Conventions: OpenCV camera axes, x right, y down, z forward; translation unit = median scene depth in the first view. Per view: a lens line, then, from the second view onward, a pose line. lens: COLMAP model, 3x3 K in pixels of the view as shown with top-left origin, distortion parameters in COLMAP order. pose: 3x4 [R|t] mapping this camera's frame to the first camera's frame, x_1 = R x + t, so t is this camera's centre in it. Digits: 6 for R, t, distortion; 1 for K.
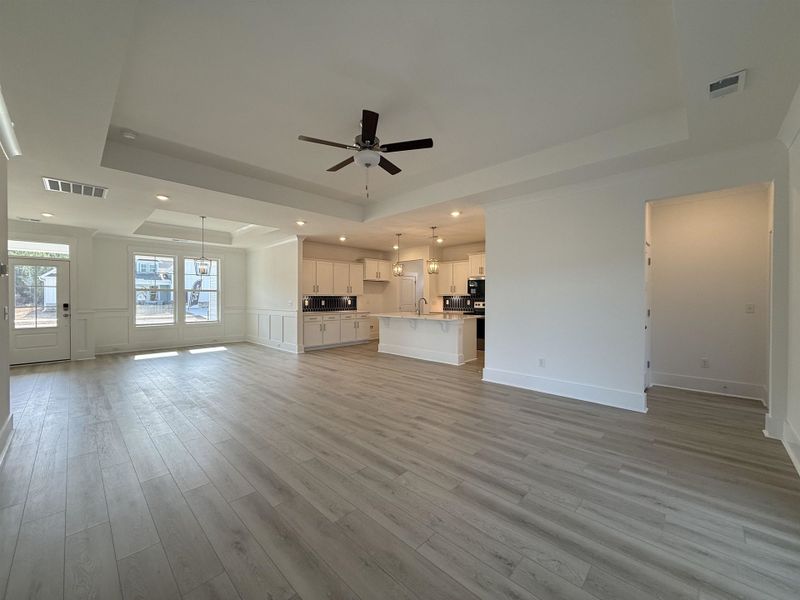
lens RADIAL K [[318.5, 0, 398.5], [0, 318.5, 299.4], [0, 0, 1]] dist [-0.000177, 0.000002]
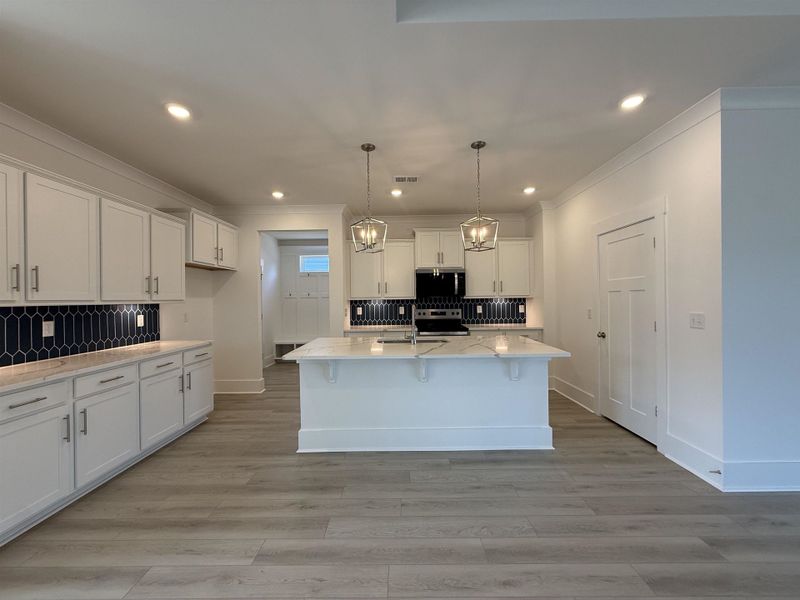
lens RADIAL K [[318.5, 0, 399.2], [0, 318.5, 300.0], [0, 0, 1]] dist [-0.000177, 0.000002]
pose [[0.722399, -0.011684, 0.691378, -0.228908], [0.017688, 0.999842, -0.001584, -0.010496], [-0.691250, 0.013373, 0.722492, 0.632599]]
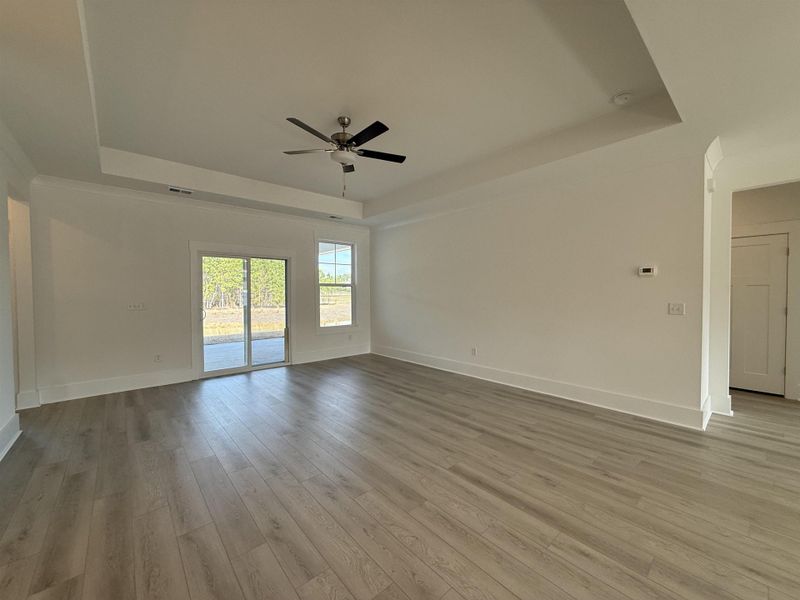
lens RADIAL K [[318.5, 0, 400.0], [0, 318.5, 299.6], [0, 0, 1]] dist [-0.000177, 0.000002]
pose [[-0.997010, 0.002253, 0.077237, -0.142397], [0.004544, 0.999554, 0.029507, -0.009211], [-0.077137, 0.029770, -0.996576, 0.809269]]
